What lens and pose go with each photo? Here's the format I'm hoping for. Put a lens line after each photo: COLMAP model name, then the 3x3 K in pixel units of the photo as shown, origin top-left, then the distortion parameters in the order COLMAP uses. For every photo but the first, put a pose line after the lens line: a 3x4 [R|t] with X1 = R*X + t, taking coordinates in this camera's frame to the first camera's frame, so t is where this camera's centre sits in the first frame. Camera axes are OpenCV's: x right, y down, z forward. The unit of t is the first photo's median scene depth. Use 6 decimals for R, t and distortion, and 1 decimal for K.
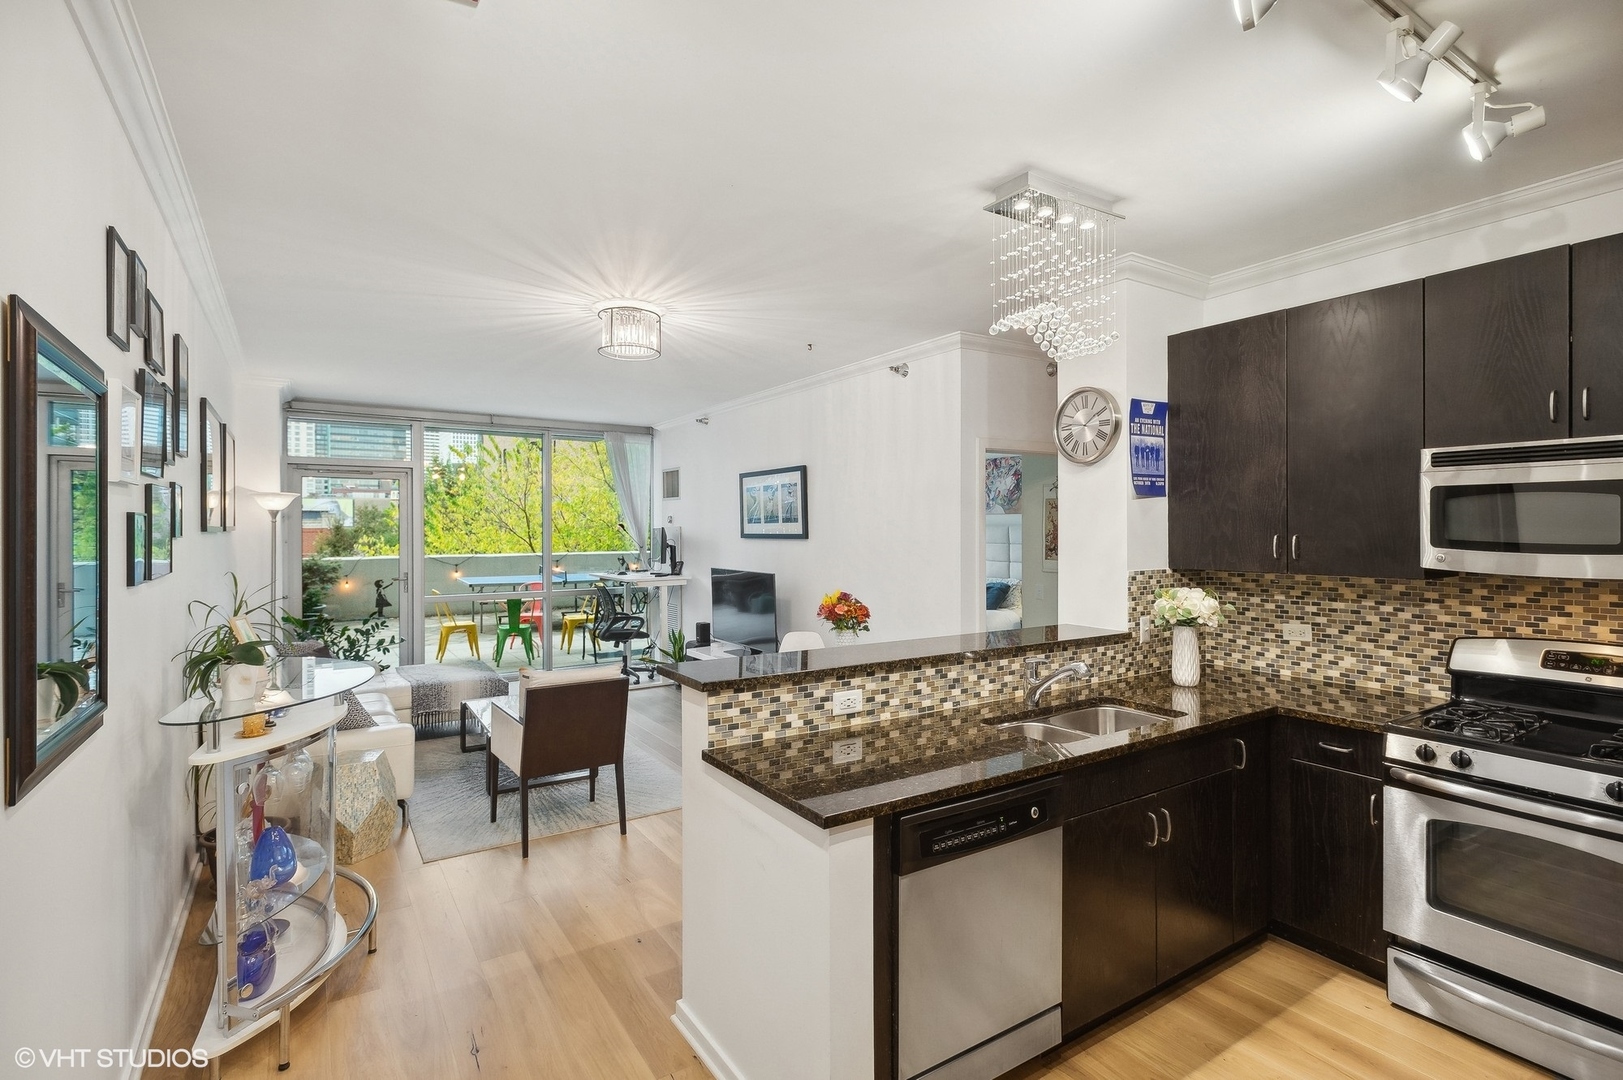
lens RADIAL K [[770.7, 0, 790.3], [0, 770.7, 545.1], [0, 0, 1]] dist [-0.000188, 0.000068]
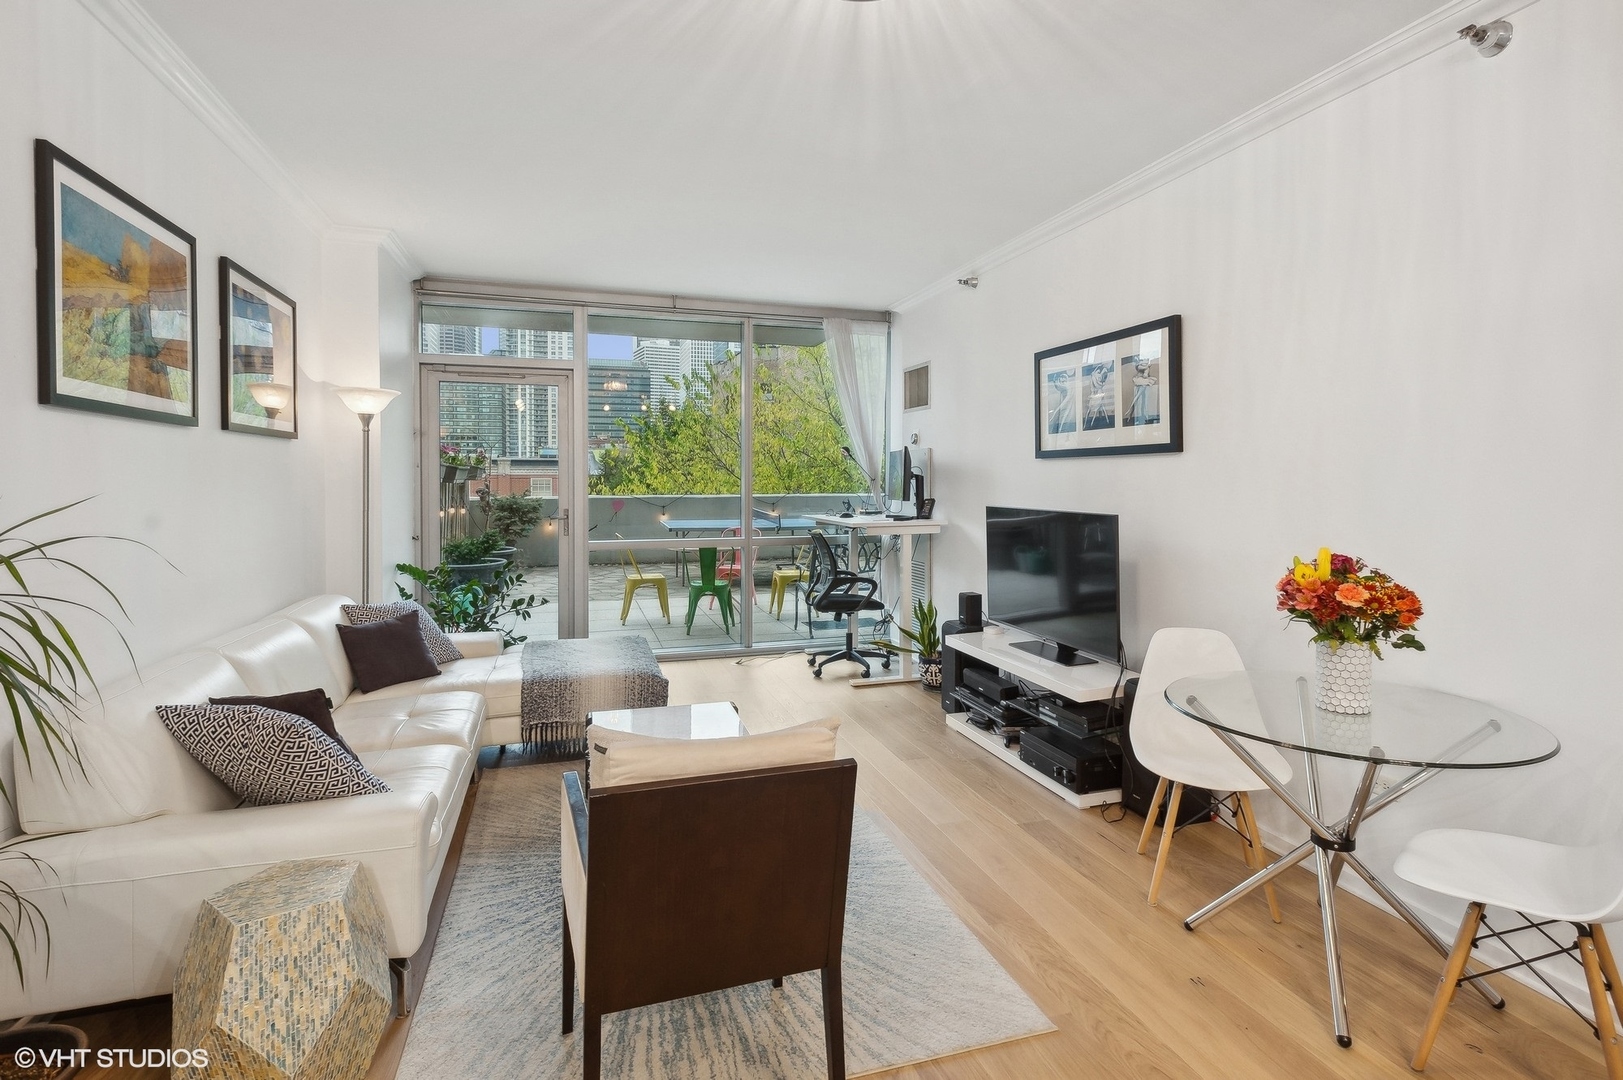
lens RADIAL K [[779.7, 0, 812.5], [0, 779.7, 499.2], [0, 0, 1]] dist [-0.000855, -0.000005]
pose [[0.966401, 0.010702, -0.256816, -0.066927], [-0.009574, 0.999938, 0.005640, 0.018847], [0.256860, -0.002992, 0.966444, 0.311729]]
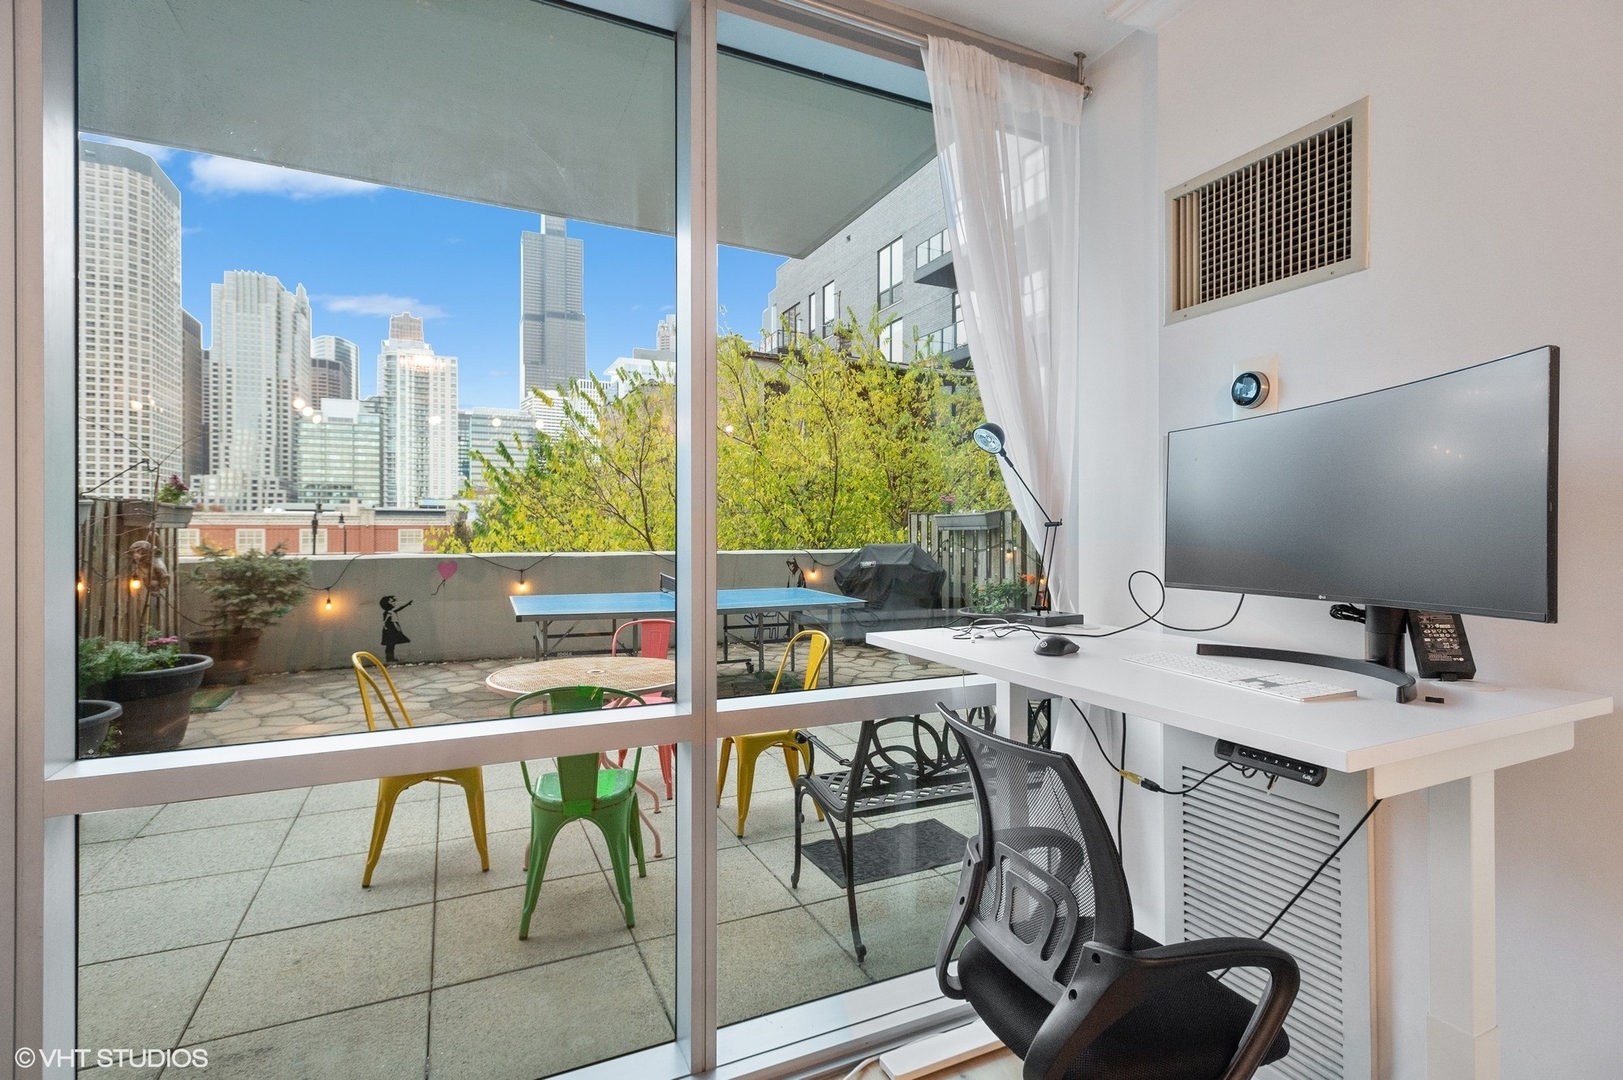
lens RADIAL K [[770.7, 0, 790.3], [0, 770.7, 545.1], [0, 0, 1]] dist [-0.000188, 0.000068]
pose [[0.988928, 0.007011, -0.148233, -0.262605], [-0.007394, 0.999971, -0.002033, 0.011261], [0.148214, 0.003106, 0.988950, 0.807254]]
